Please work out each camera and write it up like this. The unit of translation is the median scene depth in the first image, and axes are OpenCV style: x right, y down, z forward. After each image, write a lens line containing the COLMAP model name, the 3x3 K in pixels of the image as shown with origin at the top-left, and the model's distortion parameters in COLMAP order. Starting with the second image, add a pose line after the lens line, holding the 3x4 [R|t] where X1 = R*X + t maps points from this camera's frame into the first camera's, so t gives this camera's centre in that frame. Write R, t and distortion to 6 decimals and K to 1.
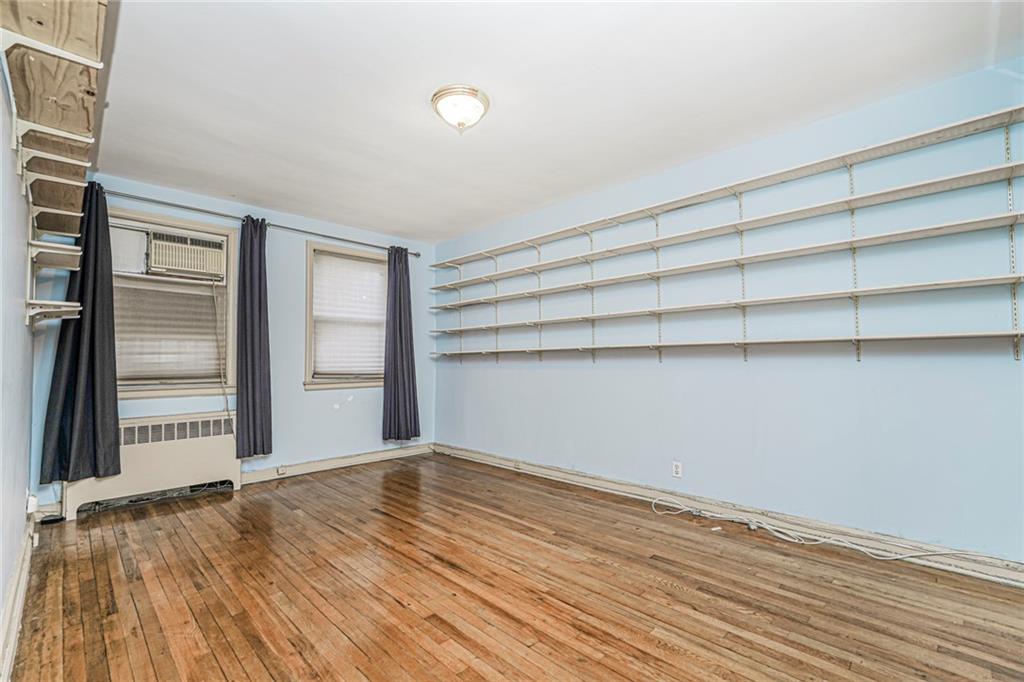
lens RADIAL K [[450.8, 0, 512.0], [0, 450.8, 341.0], [0, 0, 1]] dist [-0.014165, 0.012292]
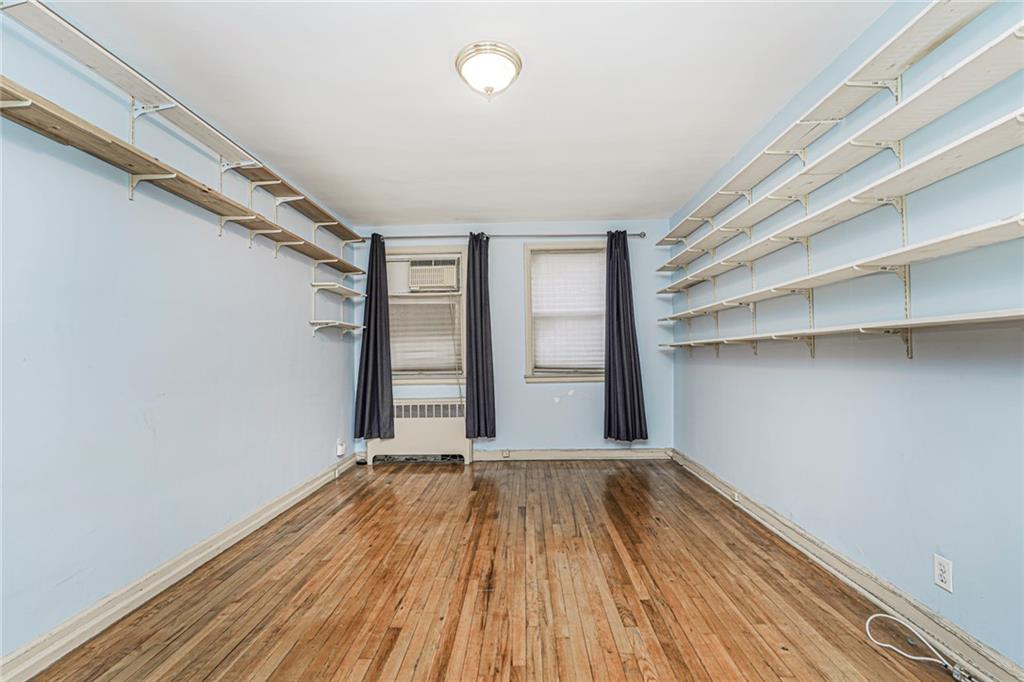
lens RADIAL K [[450.8, 0, 512.0], [0, 450.8, 341.0], [0, 0, 1]] dist [-0.014165, 0.012292]
pose [[0.686998, -0.027642, -0.726133, 0.354172], [0.044528, 0.999000, 0.004099, 0.003826], [0.725293, -0.035149, 0.687542, 0.274796]]
